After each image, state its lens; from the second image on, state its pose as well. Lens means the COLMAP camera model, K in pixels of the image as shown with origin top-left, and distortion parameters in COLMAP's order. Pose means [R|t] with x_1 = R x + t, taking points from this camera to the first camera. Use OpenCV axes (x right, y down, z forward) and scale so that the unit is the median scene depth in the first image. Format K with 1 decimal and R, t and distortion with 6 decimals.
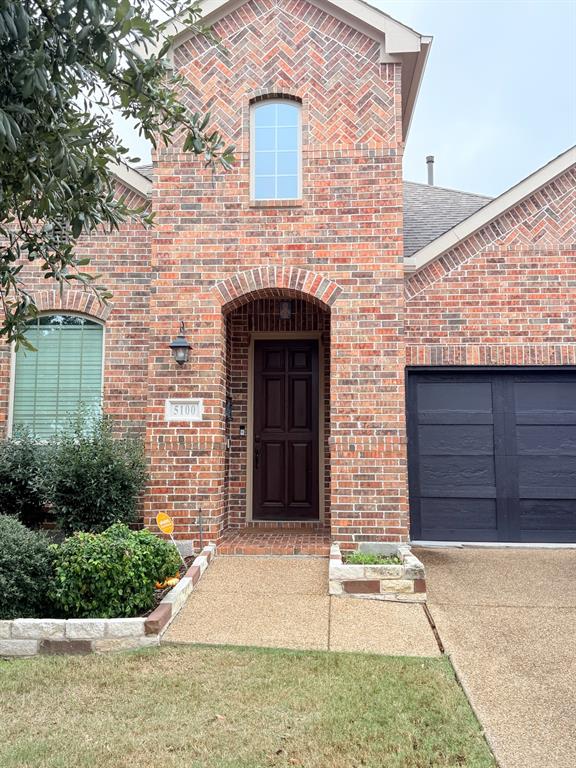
lens RADIAL K [[739.9, 0, 270.7], [0, 739.9, 372.8], [0, 0, 1]] dist [0.024531, 0.000000]
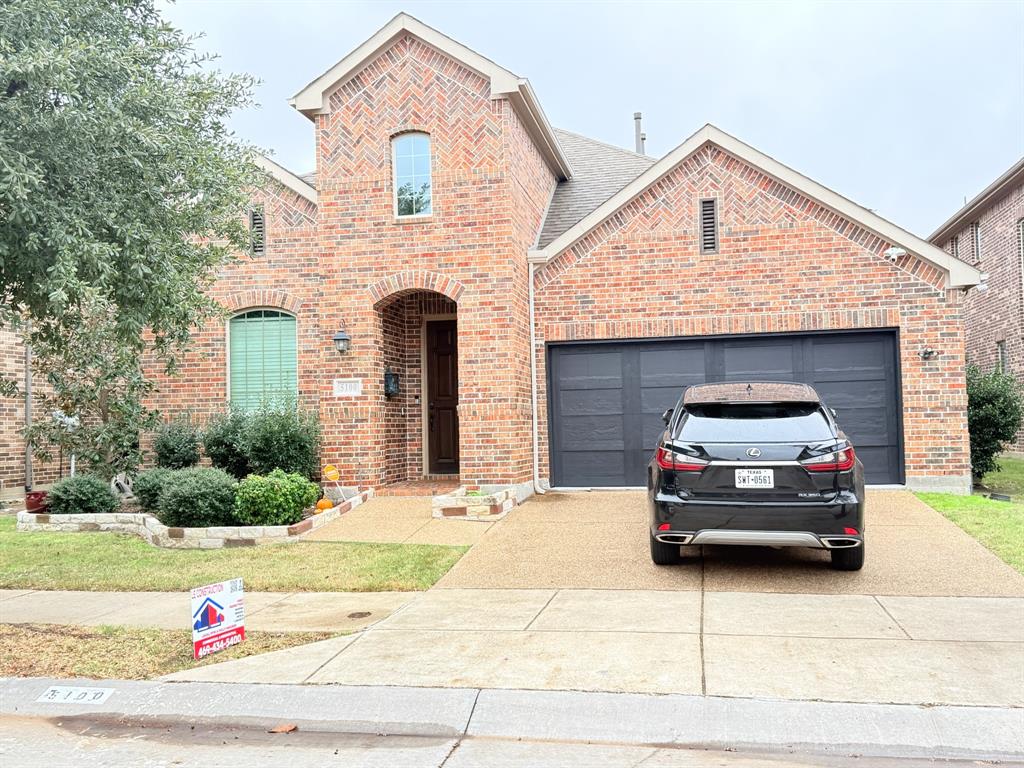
lens RADIAL K [[986.6, 0, 512.8], [0, 986.6, 384.0], [0, 0, 1]] dist [0.024531, 0.000000]
pose [[0.991352, -0.032561, -0.127127, 0.374103], [0.042499, 0.996181, 0.076265, -0.072272], [0.124158, -0.081008, 0.988950, -0.644304]]
